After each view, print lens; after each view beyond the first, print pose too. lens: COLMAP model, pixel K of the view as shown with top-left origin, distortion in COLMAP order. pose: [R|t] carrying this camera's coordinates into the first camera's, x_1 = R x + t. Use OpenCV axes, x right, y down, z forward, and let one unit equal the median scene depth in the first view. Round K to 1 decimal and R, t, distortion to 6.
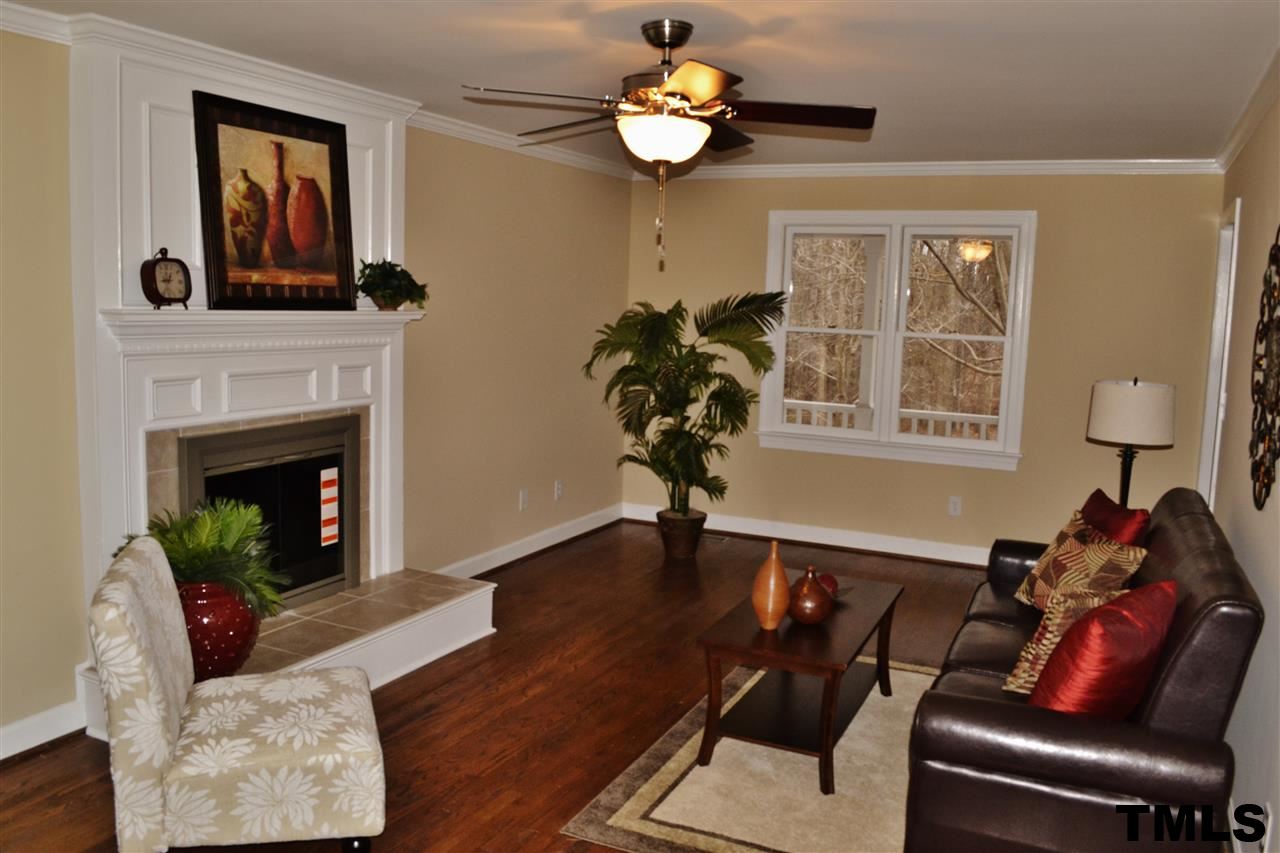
lens RADIAL K [[1035.1, 0, 640.0], [0, 1035.1, 426.5], [0, 0, 1]] dist [-0.075017, -0.004291]
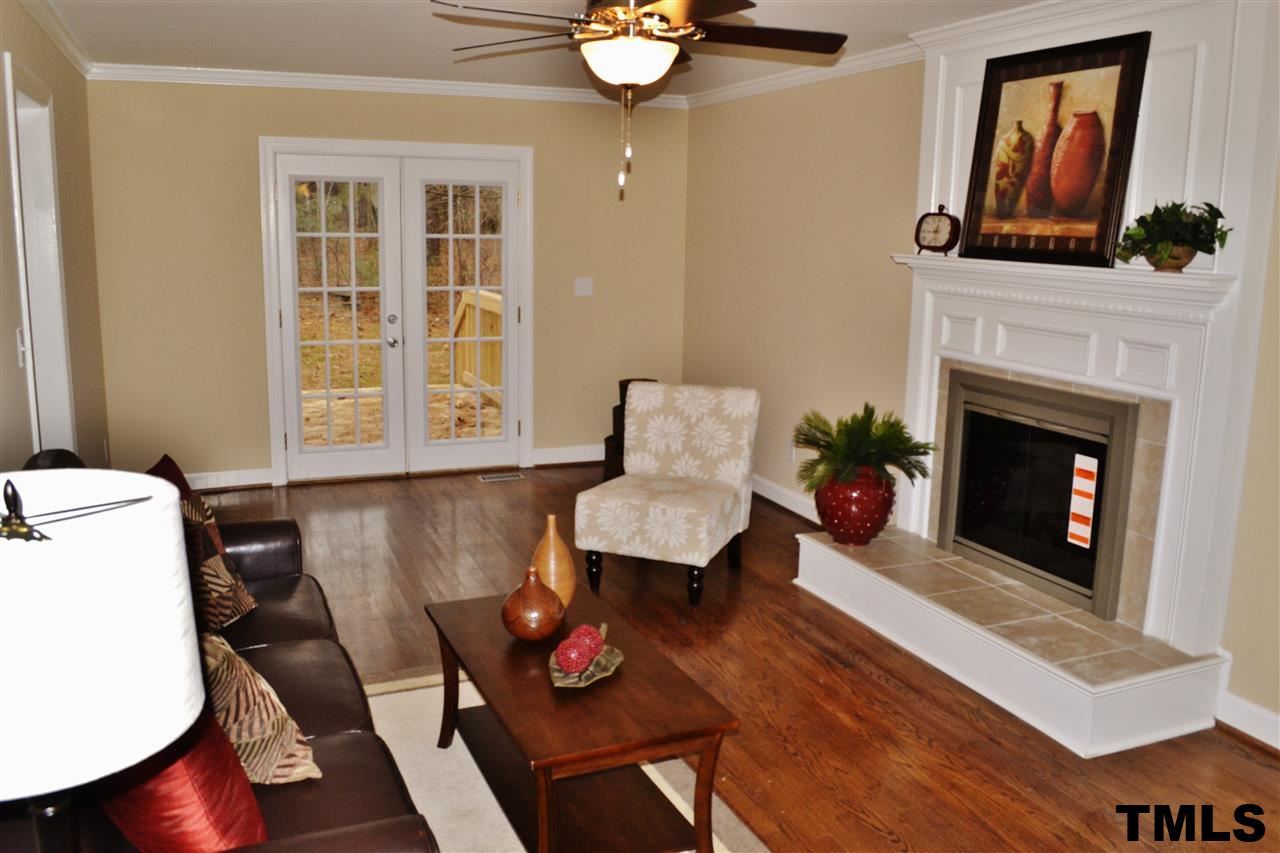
lens RADIAL K [[1035.1, 0, 640.0], [0, 1035.1, 426.5], [0, 0, 1]] dist [-0.075017, -0.004291]
pose [[-0.659709, 0.100456, -0.744777, 0.614958], [-0.132668, 0.959894, 0.246986, -0.154486], [0.739719, 0.261747, -0.619924, 1.369584]]
